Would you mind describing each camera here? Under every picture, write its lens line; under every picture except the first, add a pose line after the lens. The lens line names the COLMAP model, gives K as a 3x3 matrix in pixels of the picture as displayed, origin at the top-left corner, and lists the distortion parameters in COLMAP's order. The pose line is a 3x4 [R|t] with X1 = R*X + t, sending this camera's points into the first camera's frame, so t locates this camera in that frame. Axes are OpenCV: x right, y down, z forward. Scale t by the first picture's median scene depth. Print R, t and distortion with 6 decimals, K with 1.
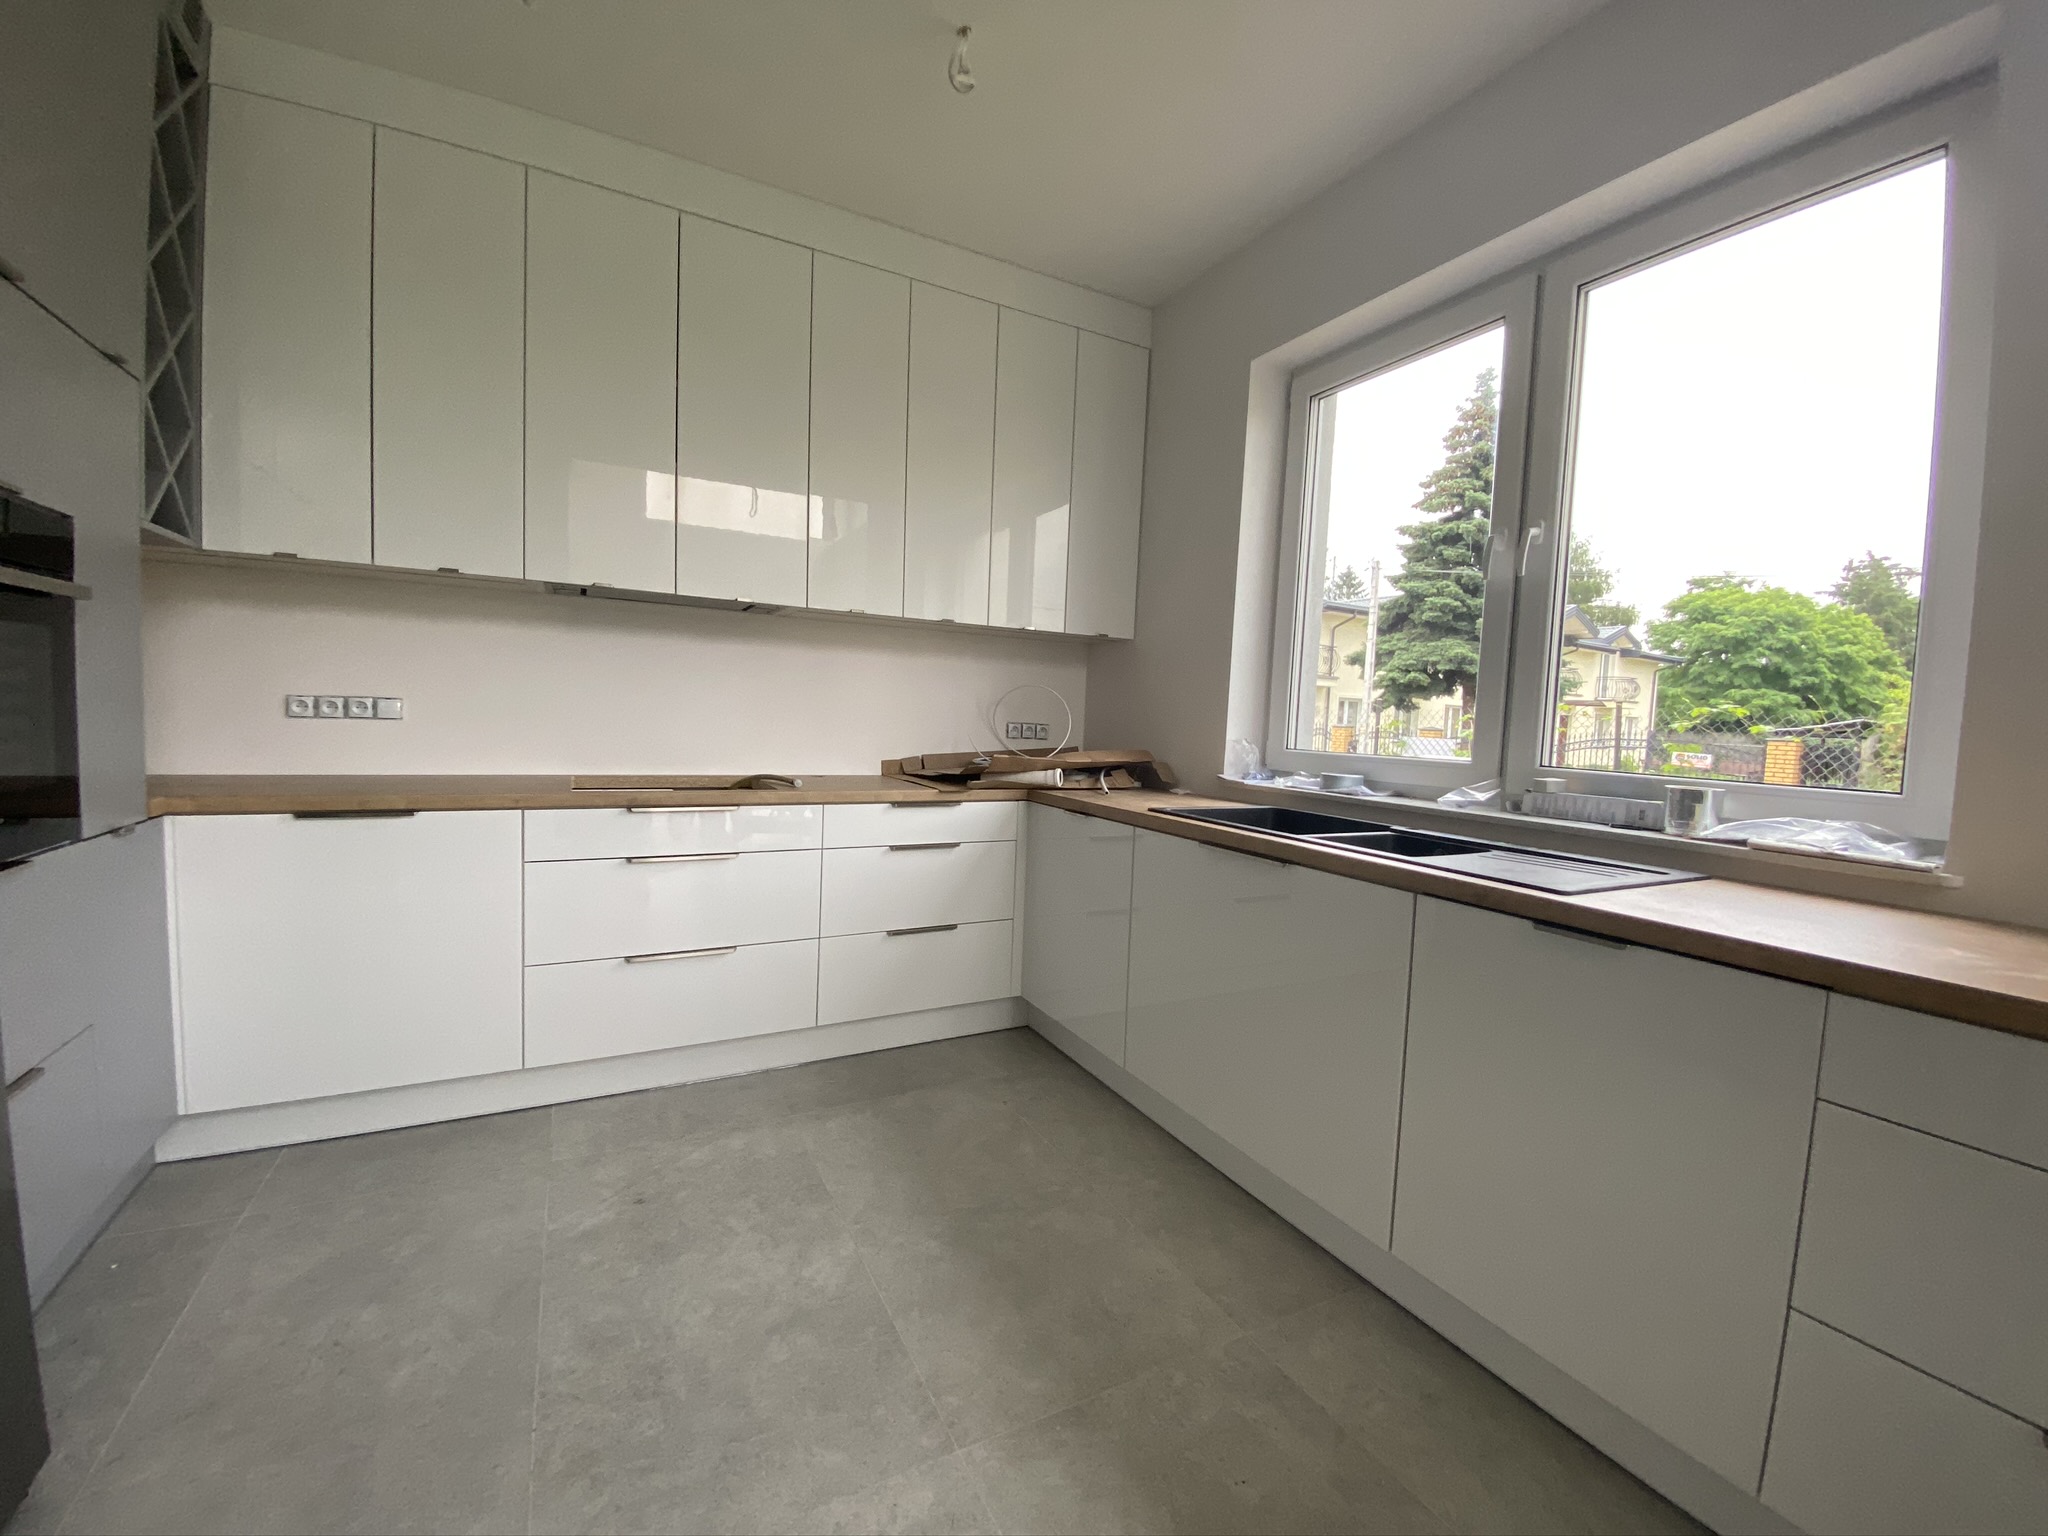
lens RADIAL K [[825.3, 0, 1024.0], [0, 825.3, 768.0], [0, 0, 1]] dist [0.038690, -0.030553]
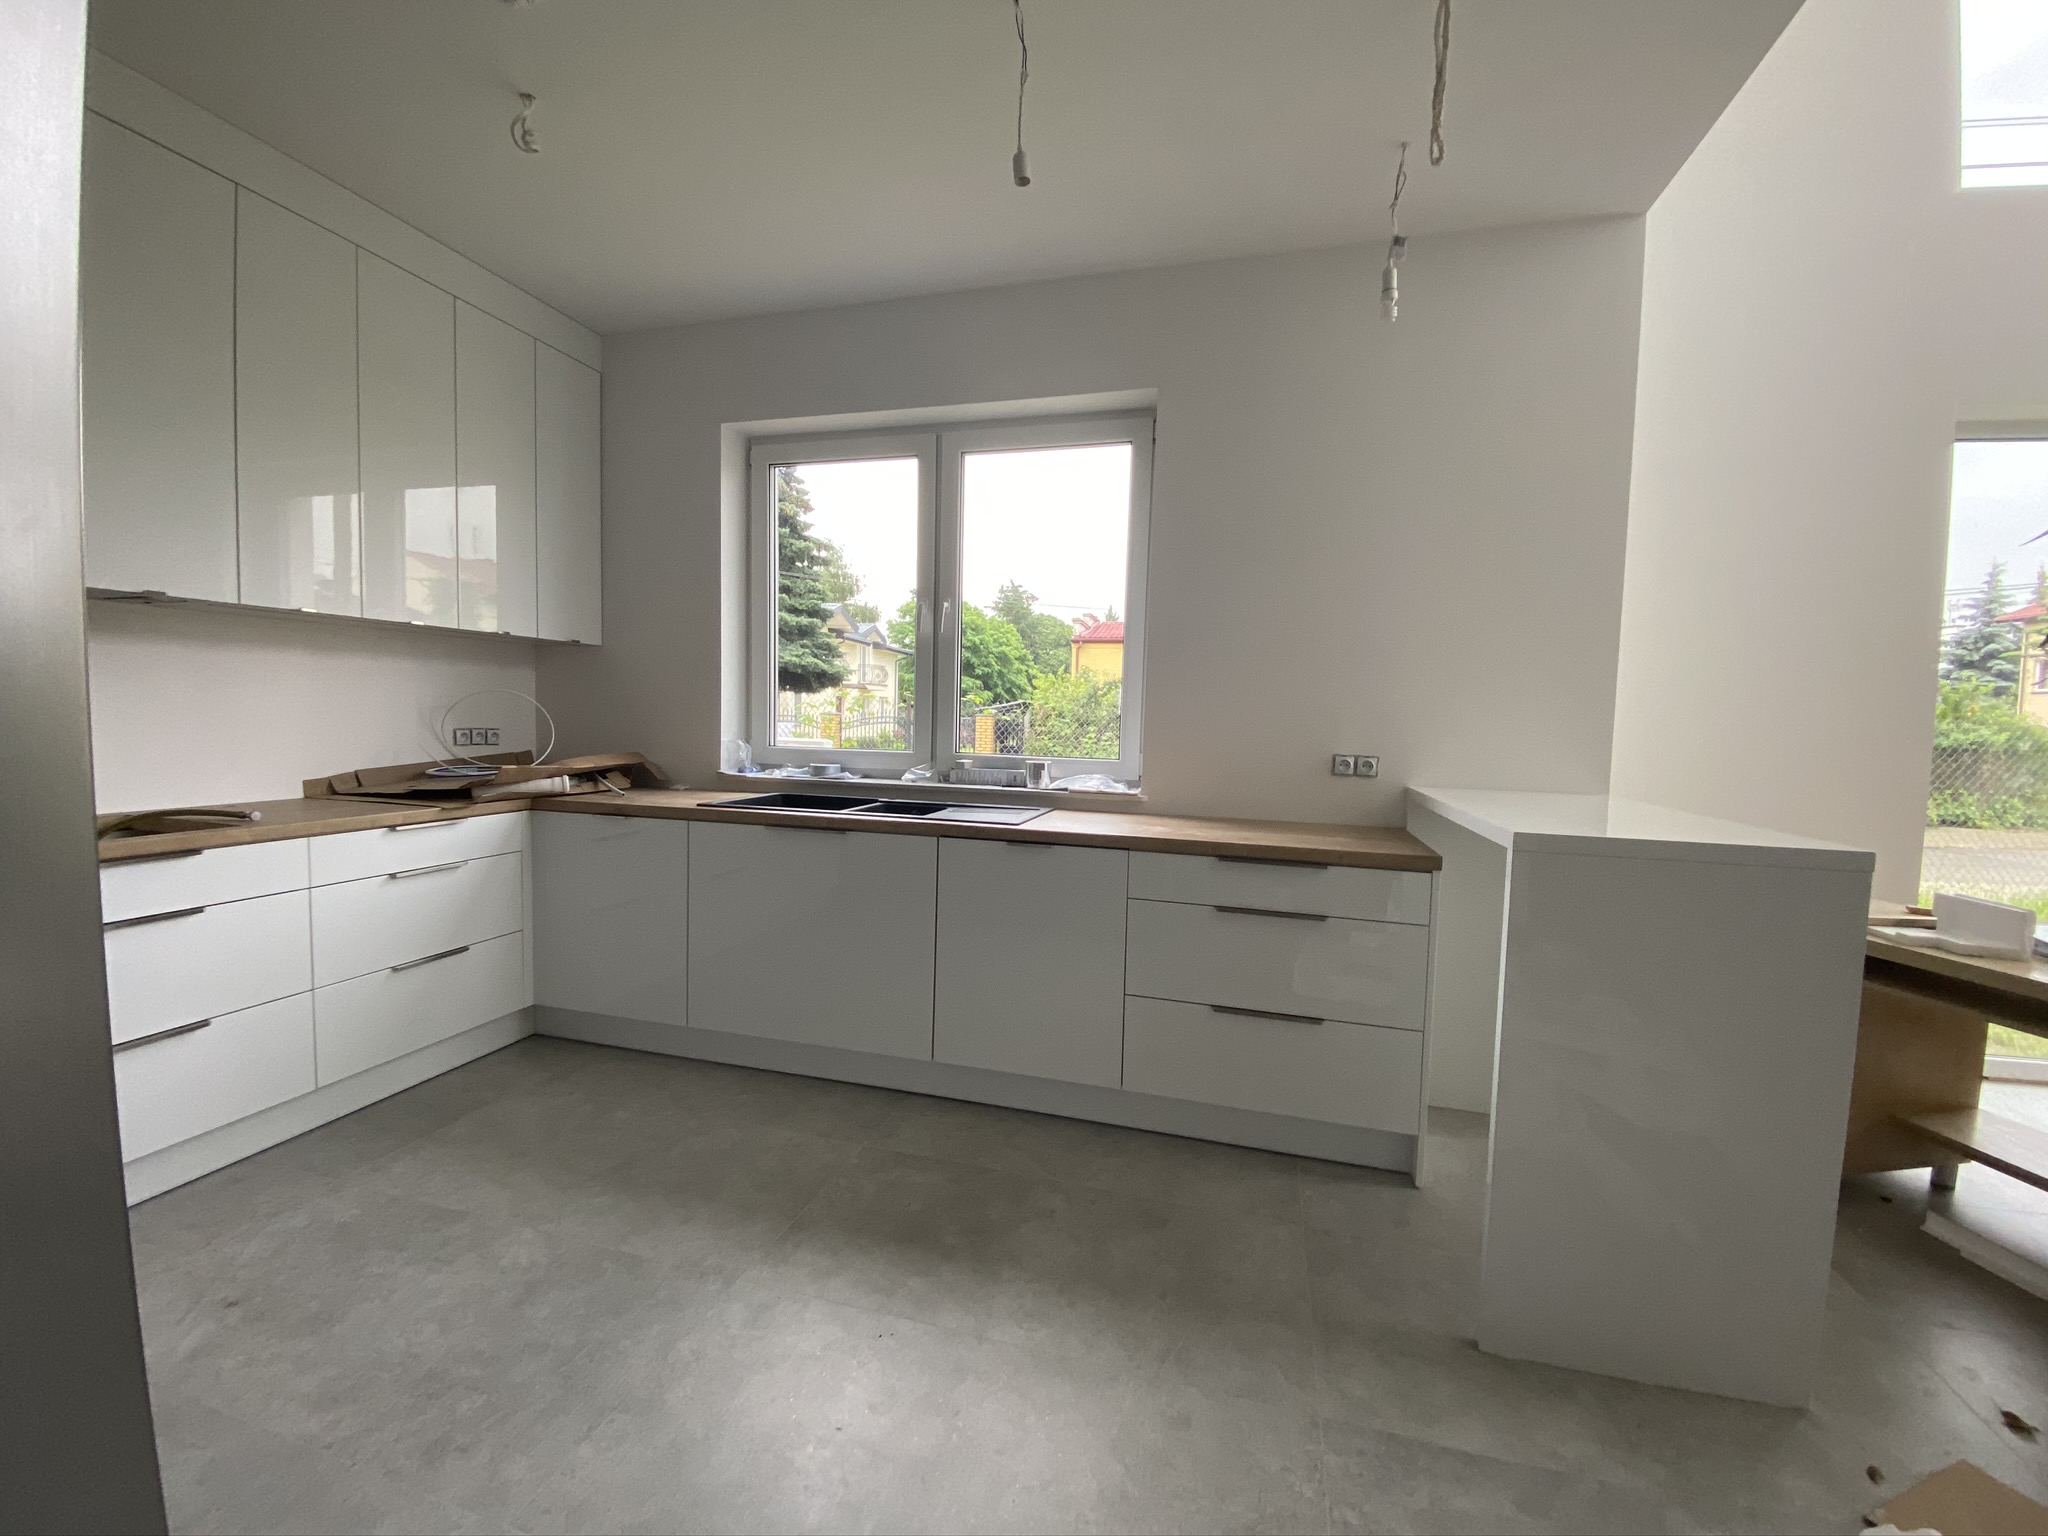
lens RADIAL K [[825.3, 0, 1024.0], [0, 825.3, 768.0], [0, 0, 1]] dist [0.038690, -0.030553]
pose [[0.692076, -0.066920, 0.718716, -0.313246], [0.048710, 0.997753, 0.045997, -0.028551], [-0.720179, 0.003176, 0.693781, -0.135415]]
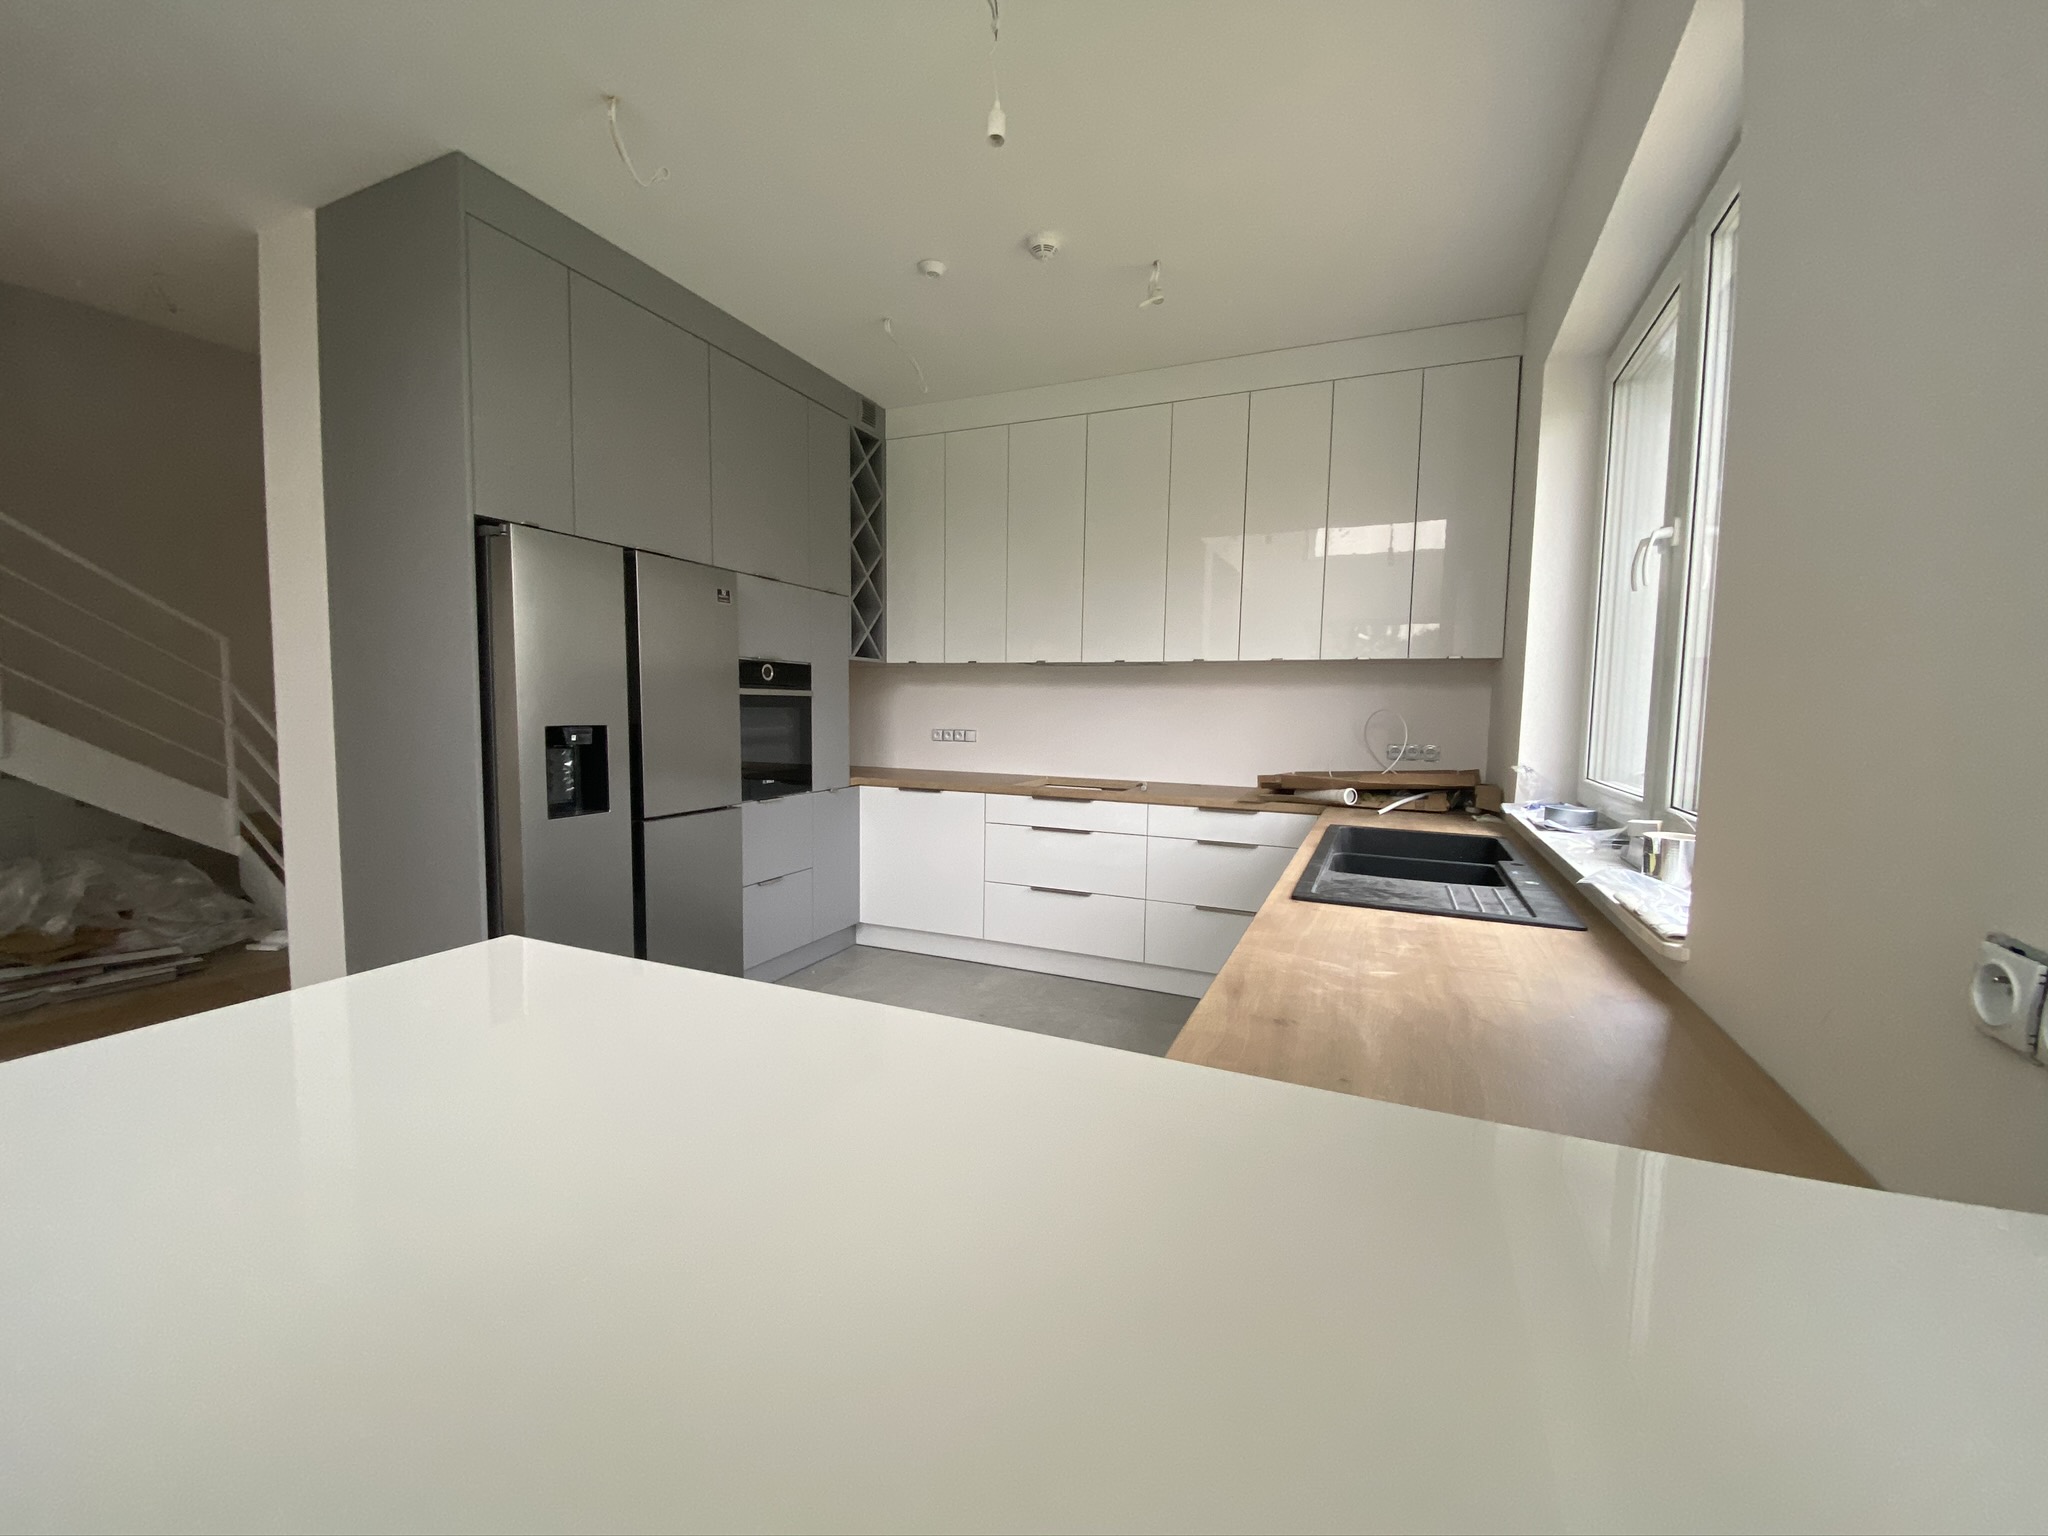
lens RADIAL K [[825.3, 0, 1024.0], [0, 825.3, 768.0], [0, 0, 1]] dist [0.038690, -0.030553]
pose [[0.621540, 0.032952, -0.782689, 0.640142], [-0.038138, 0.999203, 0.011782, -0.022720], [0.782454, 0.022527, 0.622301, -0.028187]]
